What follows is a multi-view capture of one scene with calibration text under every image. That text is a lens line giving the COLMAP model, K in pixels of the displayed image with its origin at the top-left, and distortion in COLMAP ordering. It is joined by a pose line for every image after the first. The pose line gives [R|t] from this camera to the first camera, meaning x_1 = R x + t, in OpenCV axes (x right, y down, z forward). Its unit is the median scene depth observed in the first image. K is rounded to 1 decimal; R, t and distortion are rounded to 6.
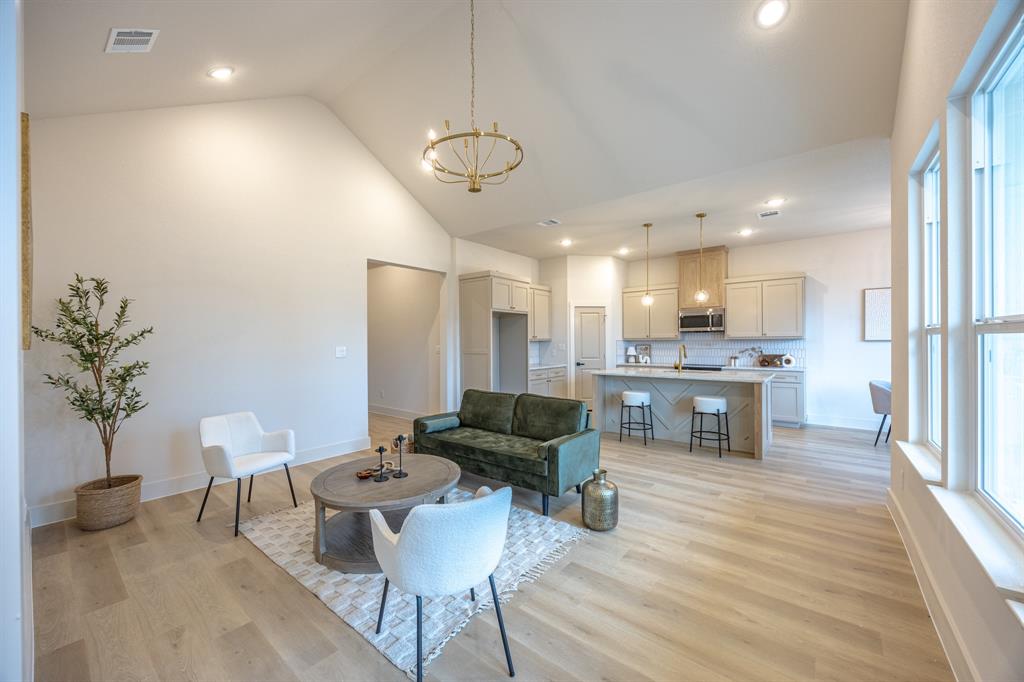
lens RADIAL K [[388.6, 0, 510.8], [0, 388.6, 342.3], [0, 0, 1]] dist [0.000123, 0.000116]
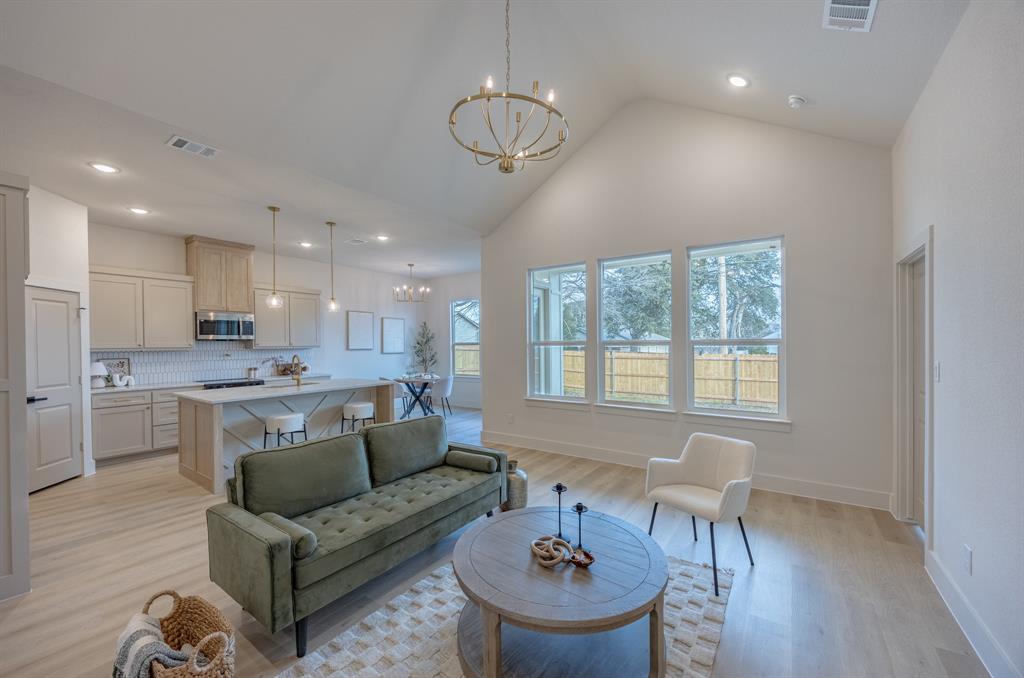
lens RADIAL K [[400.4, 0, 511.1], [0, 400.4, 345.9], [0, 0, 1]] dist [-0.000315, -0.000005]
pose [[-0.058138, 0.002947, 0.998304, -0.404755], [0.011937, 0.999926, -0.002256, -0.005544], [-0.998237, 0.011786, -0.058169, 0.437235]]
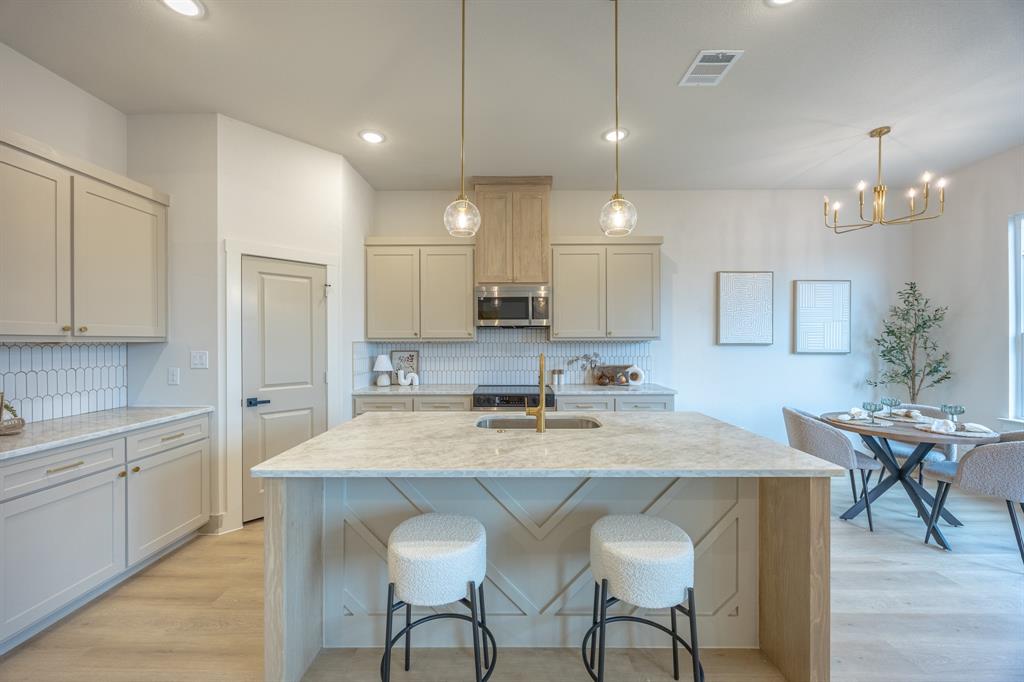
lens RADIAL K [[388.6, 0, 510.8], [0, 388.6, 342.3], [0, 0, 1]] dist [0.000123, 0.000116]
pose [[0.781393, 0.004209, 0.624025, 0.141589], [-0.001817, 0.999988, -0.004470, -0.003027], [-0.624037, 0.002359, 0.781391, 0.568285]]
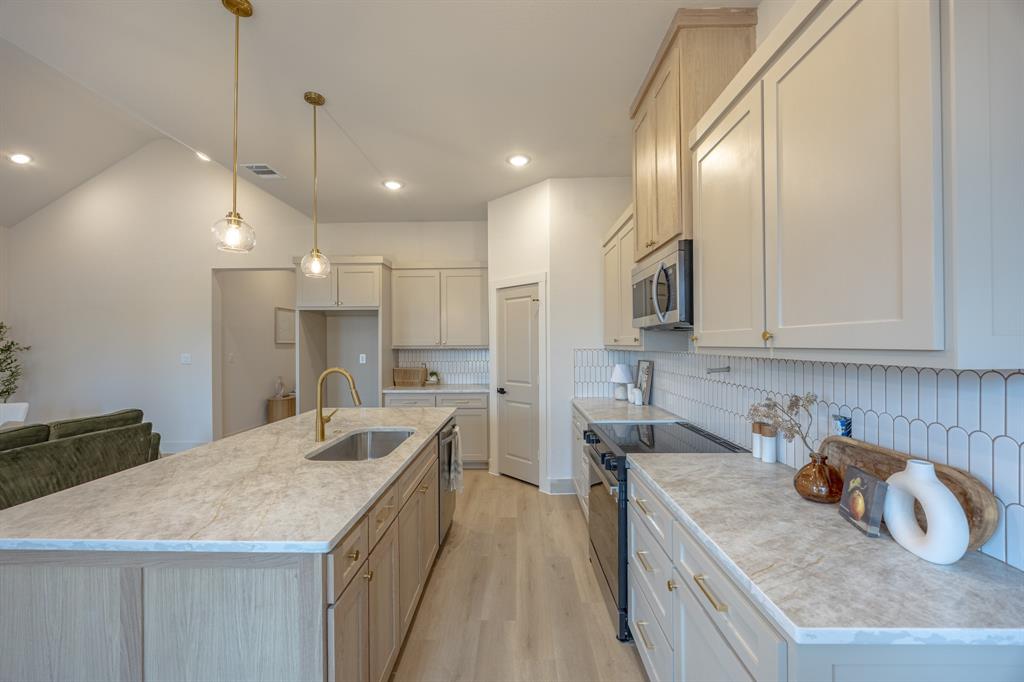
lens RADIAL K [[399.3, 0, 490.4], [0, 399.3, 343.2], [0, 0, 1]] dist [0.000601, 0.000043]
pose [[0.613119, 0.000666, -0.789990, 0.659757], [-0.003105, 0.999994, -0.001567, -0.012320], [0.789985, 0.003414, 0.613117, 0.678337]]
